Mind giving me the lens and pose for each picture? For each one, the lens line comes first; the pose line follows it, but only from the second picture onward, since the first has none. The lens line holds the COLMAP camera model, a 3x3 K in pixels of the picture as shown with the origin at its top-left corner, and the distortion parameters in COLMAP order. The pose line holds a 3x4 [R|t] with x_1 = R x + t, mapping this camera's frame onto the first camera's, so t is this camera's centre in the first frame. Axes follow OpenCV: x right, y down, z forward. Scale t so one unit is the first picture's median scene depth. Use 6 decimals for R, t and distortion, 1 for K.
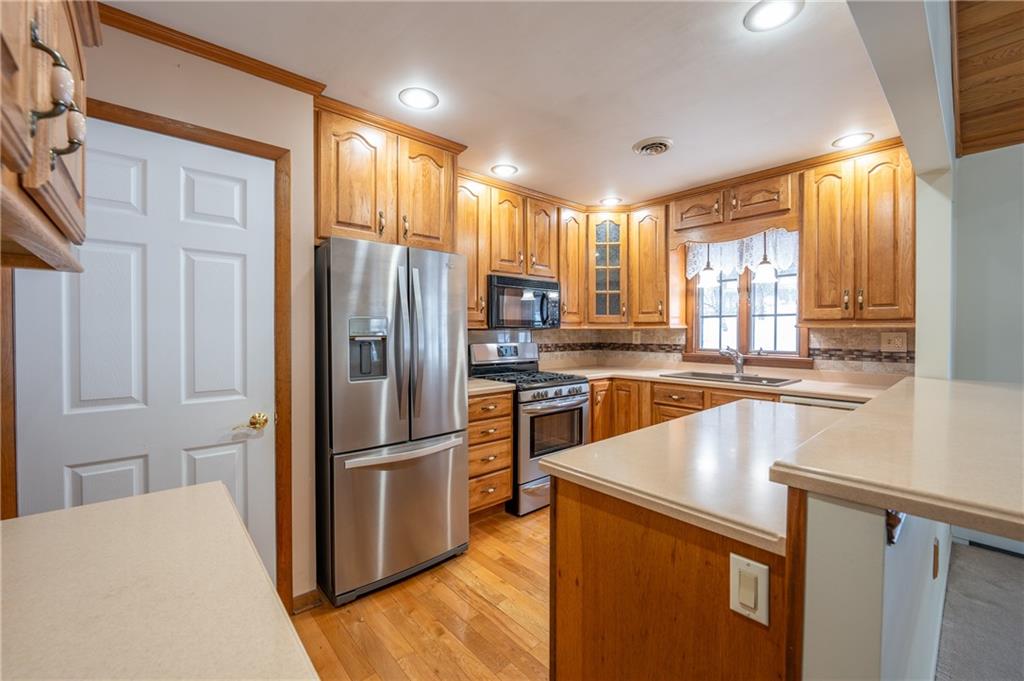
lens RADIAL K [[424.8, 0, 515.7], [0, 424.8, 334.7], [0, 0, 1]] dist [-0.013541, 0.000033]
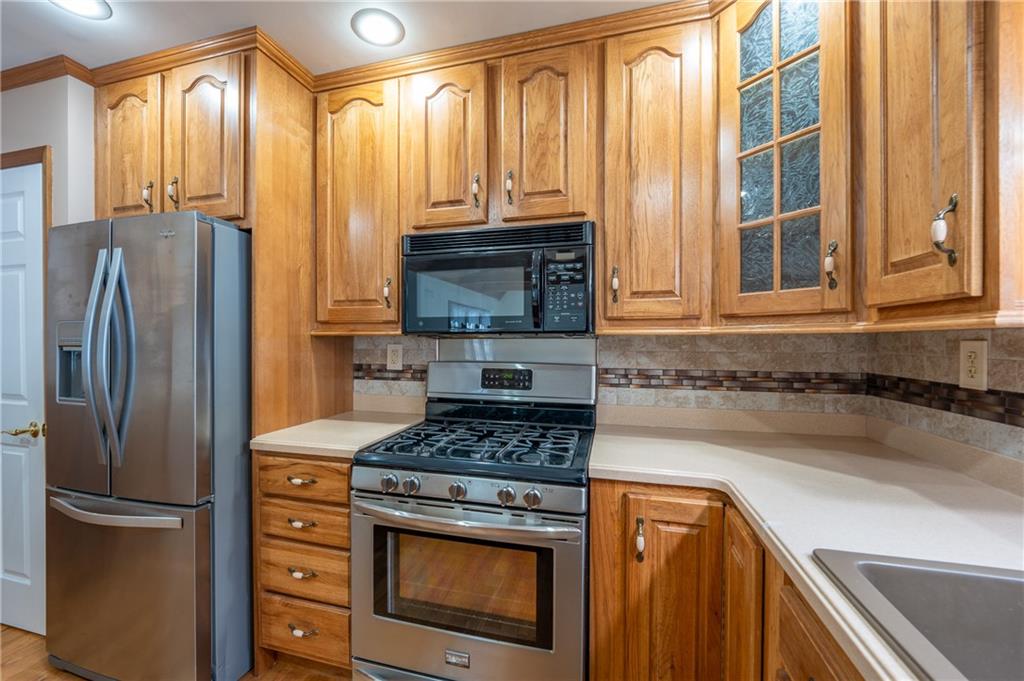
lens RADIAL K [[424.8, 0, 511.6], [0, 424.8, 340.0], [0, 0, 1]] dist [-0.013541, 0.000033]
pose [[0.530517, 0.000600, -0.847674, 0.389199], [-0.009708, 0.999938, -0.005367, -0.005226], [0.847619, 0.011076, 0.530490, 0.678772]]
